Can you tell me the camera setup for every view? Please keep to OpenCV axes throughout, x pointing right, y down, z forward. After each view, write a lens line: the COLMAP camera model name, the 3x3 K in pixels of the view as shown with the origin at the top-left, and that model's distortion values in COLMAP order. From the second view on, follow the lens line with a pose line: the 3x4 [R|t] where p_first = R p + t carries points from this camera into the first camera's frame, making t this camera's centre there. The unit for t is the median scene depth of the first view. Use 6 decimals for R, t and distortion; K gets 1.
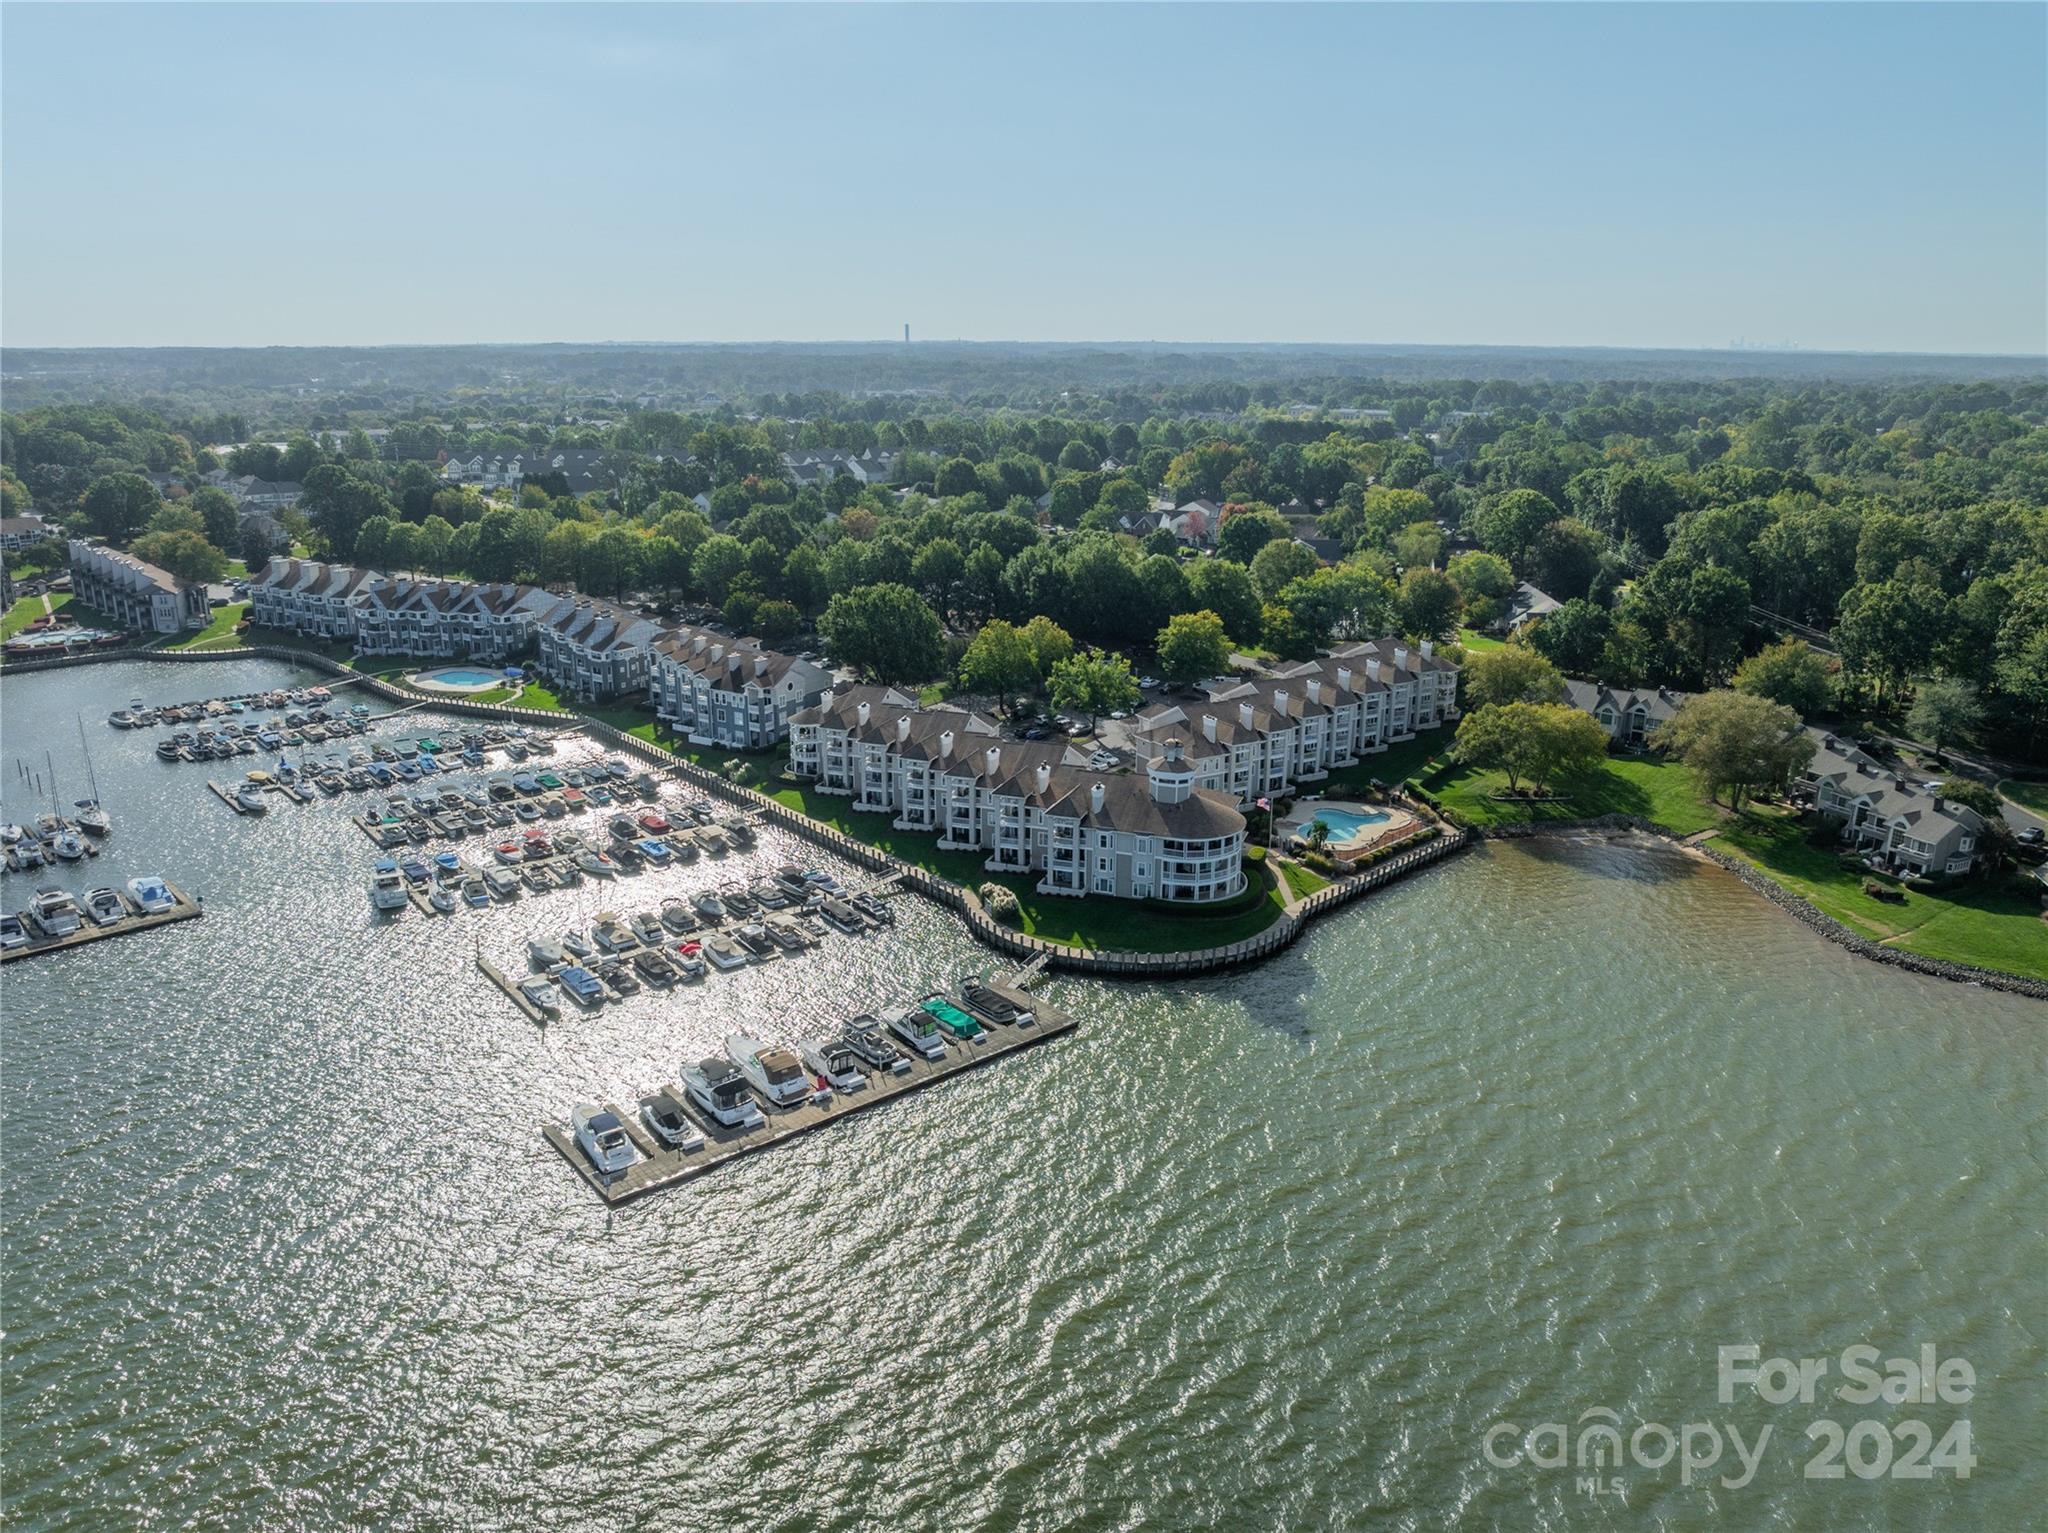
lens RADIAL K [[1441.5, 0, 1024.0], [0, 1441.5, 766.5], [0, 0, 1]] dist [-0.037103, 0.004271]
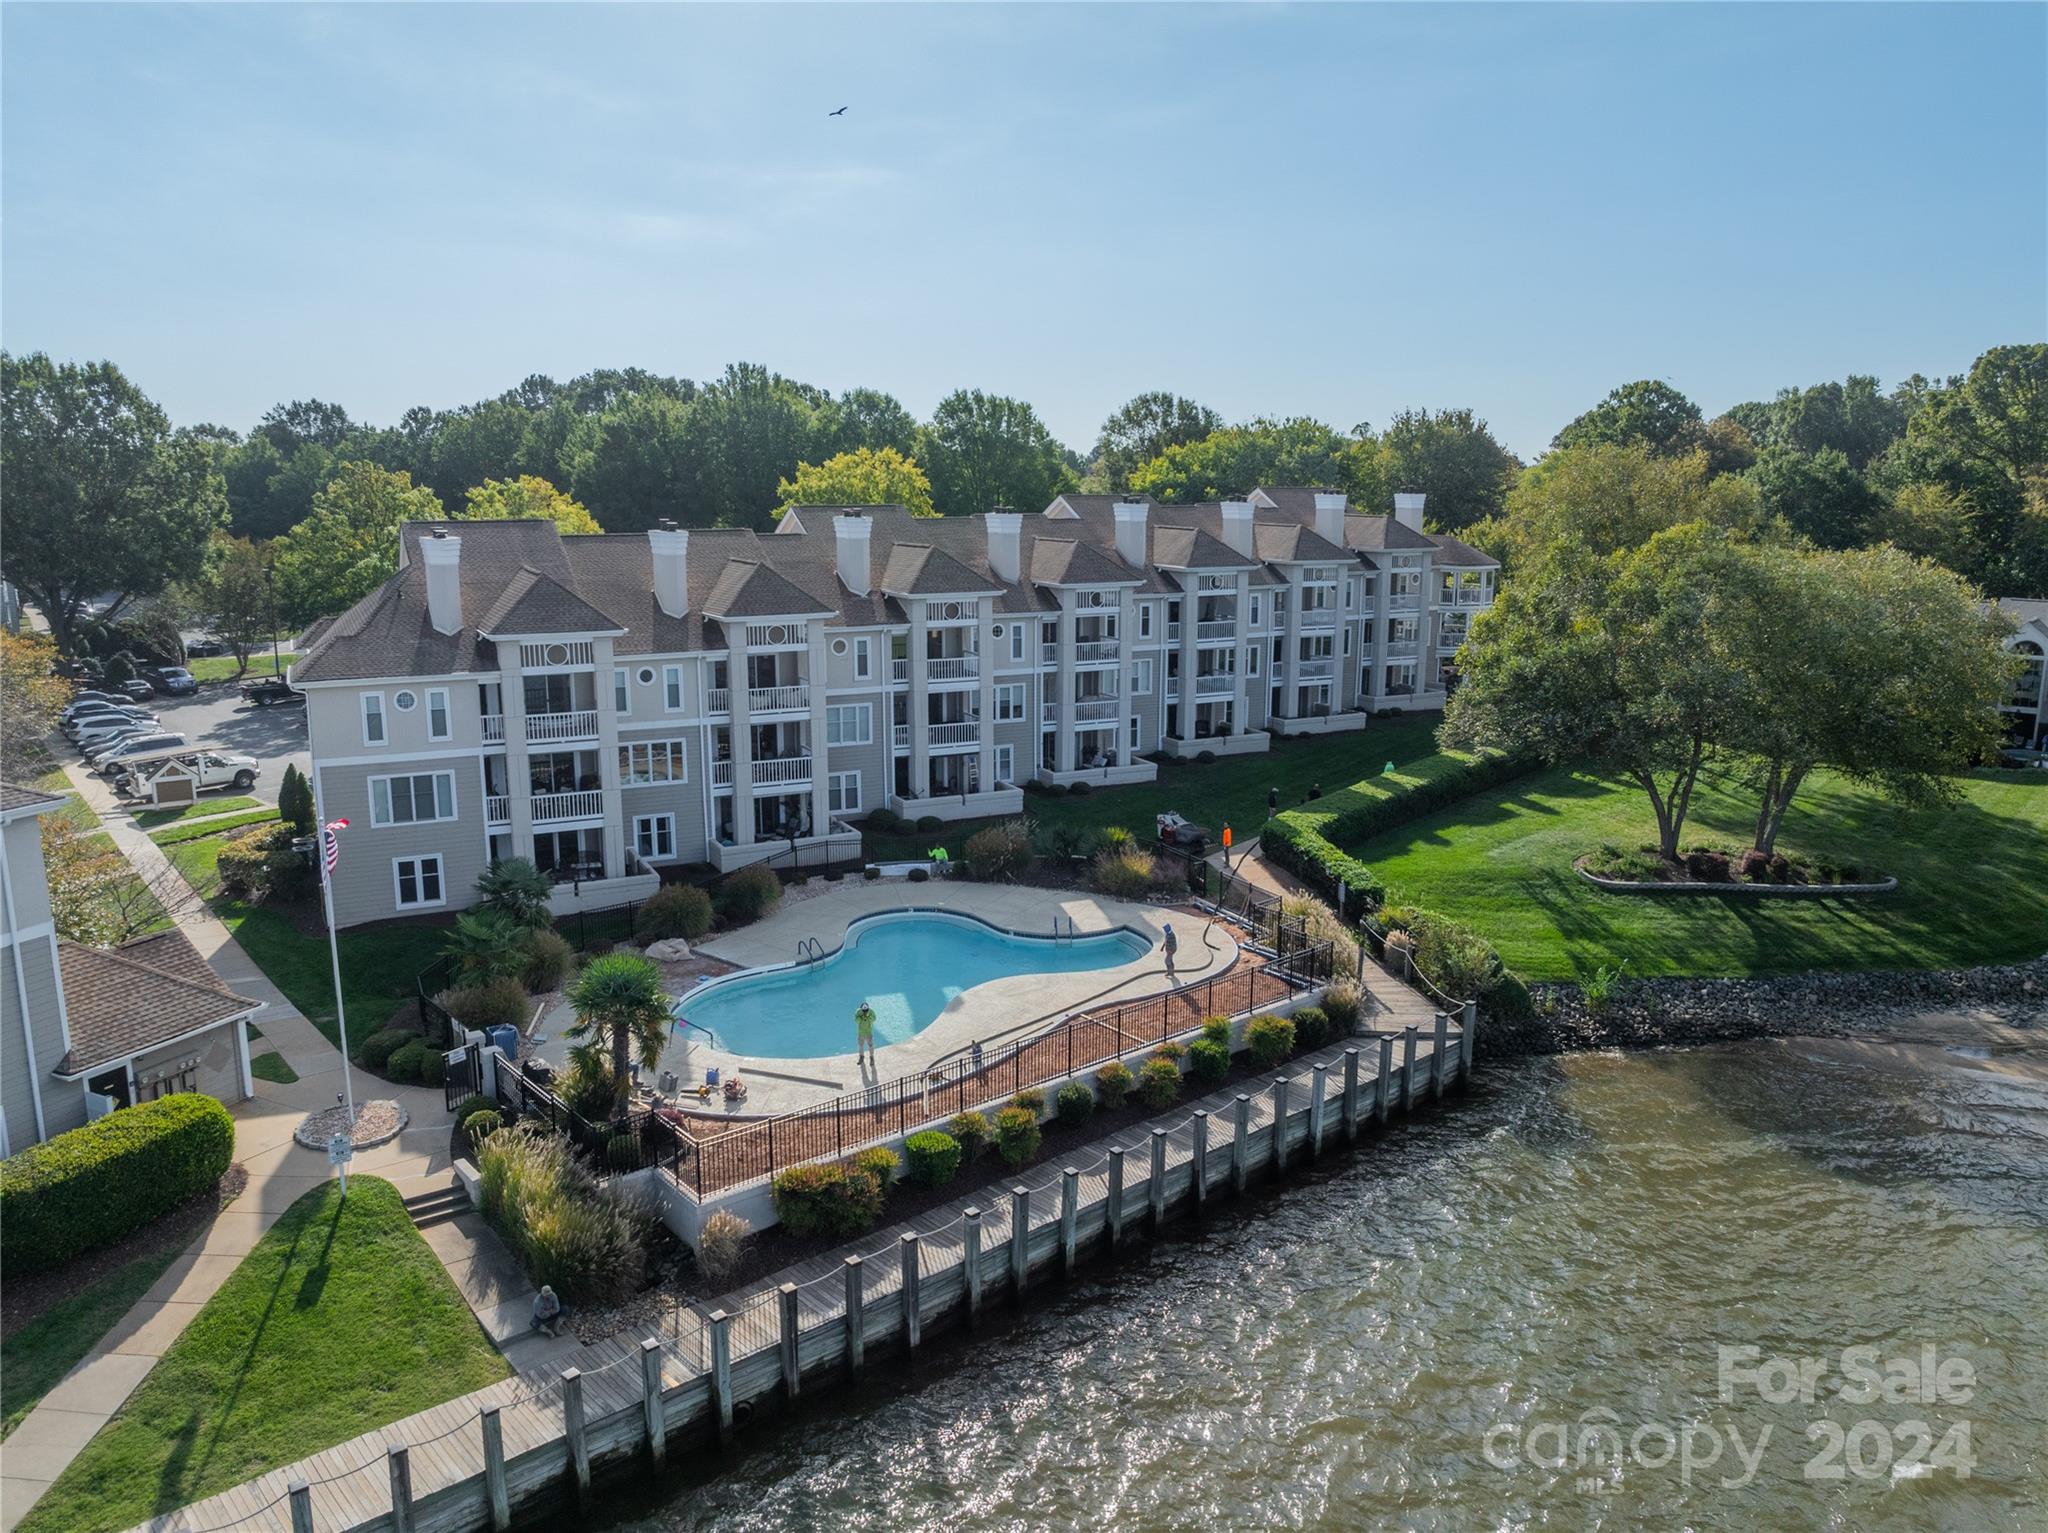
lens RADIAL K [[1441.5, 0, 1024.0], [0, 1441.5, 766.5], [0, 0, 1]] dist [-0.037103, 0.004271]
pose [[0.997966, 0.009446, -0.063049, 0.236294], [-0.015334, 0.995495, -0.093561, 0.026949], [0.061881, 0.094338, 0.993615, 0.723361]]
